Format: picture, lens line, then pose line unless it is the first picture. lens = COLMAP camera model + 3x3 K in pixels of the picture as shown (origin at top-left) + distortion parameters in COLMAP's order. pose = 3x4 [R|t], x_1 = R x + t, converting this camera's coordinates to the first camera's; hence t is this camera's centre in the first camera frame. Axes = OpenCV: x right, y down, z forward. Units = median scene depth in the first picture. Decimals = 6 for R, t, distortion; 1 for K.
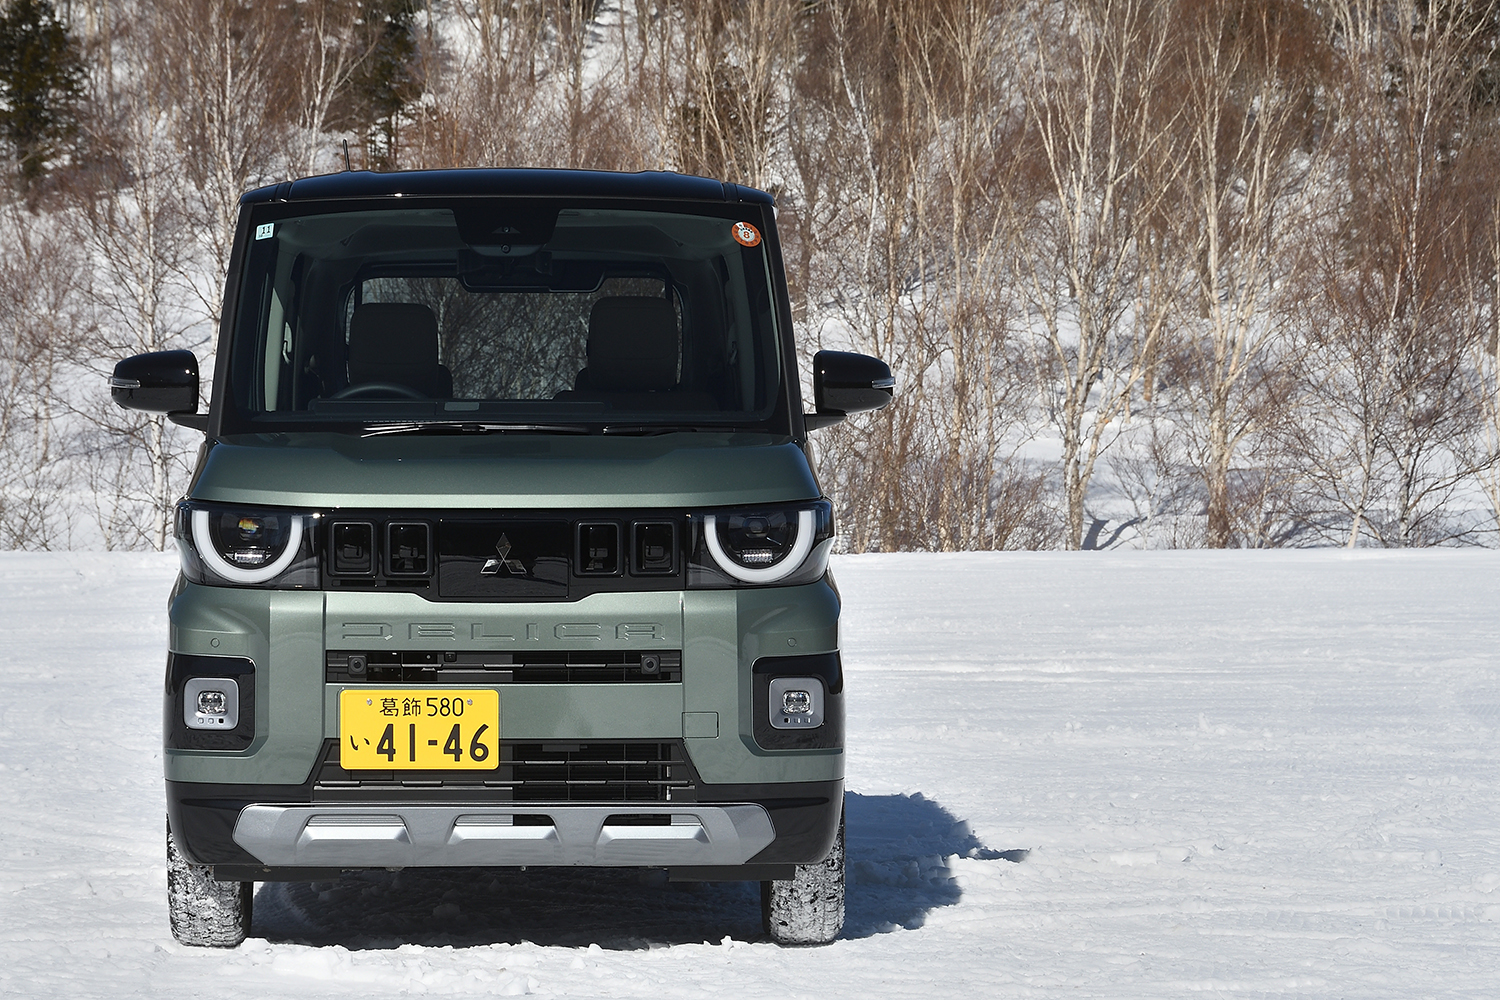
lens RADIAL K [[4904.1, 0, 748.8], [0, 4904.1, 625.8], [0, 0, 1]] dist [-0.076442, 0.859091]
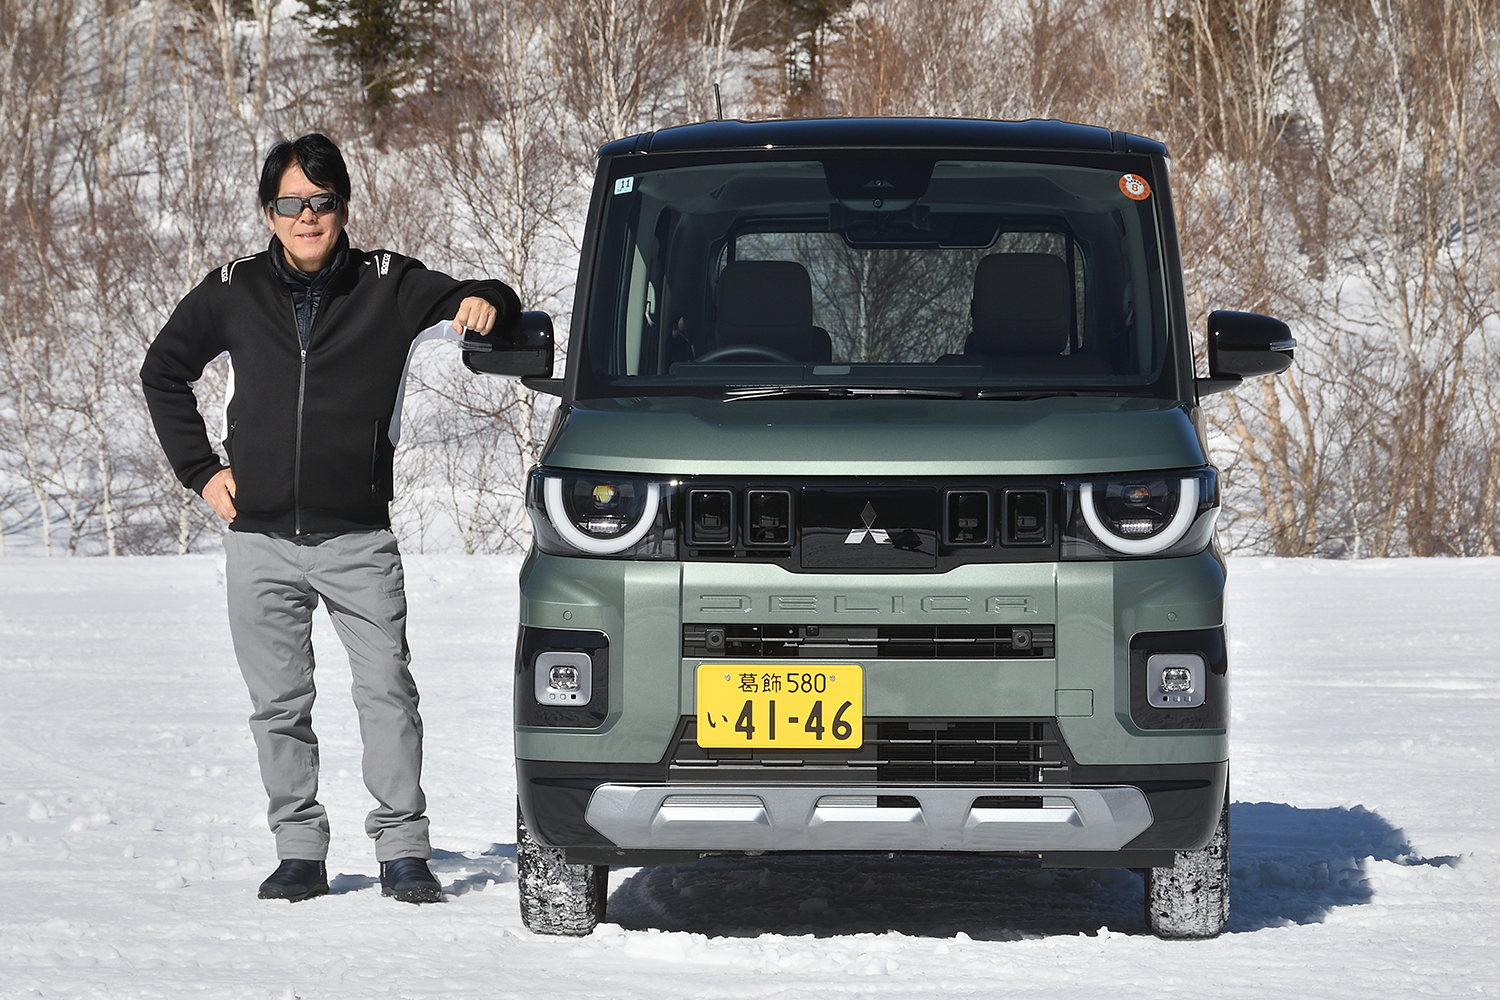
lens RADIAL K [[6243.7, 0, 750.0], [0, 6243.7, 500.0], [0, 0, 1]] dist [-0.178799, 3.122485]
pose [[0.996338, 0.000483, -0.085505, 0.029881], [-0.002781, 0.999638, -0.026755, 0.012940], [0.085461, 0.026895, 0.995978, -0.205679]]
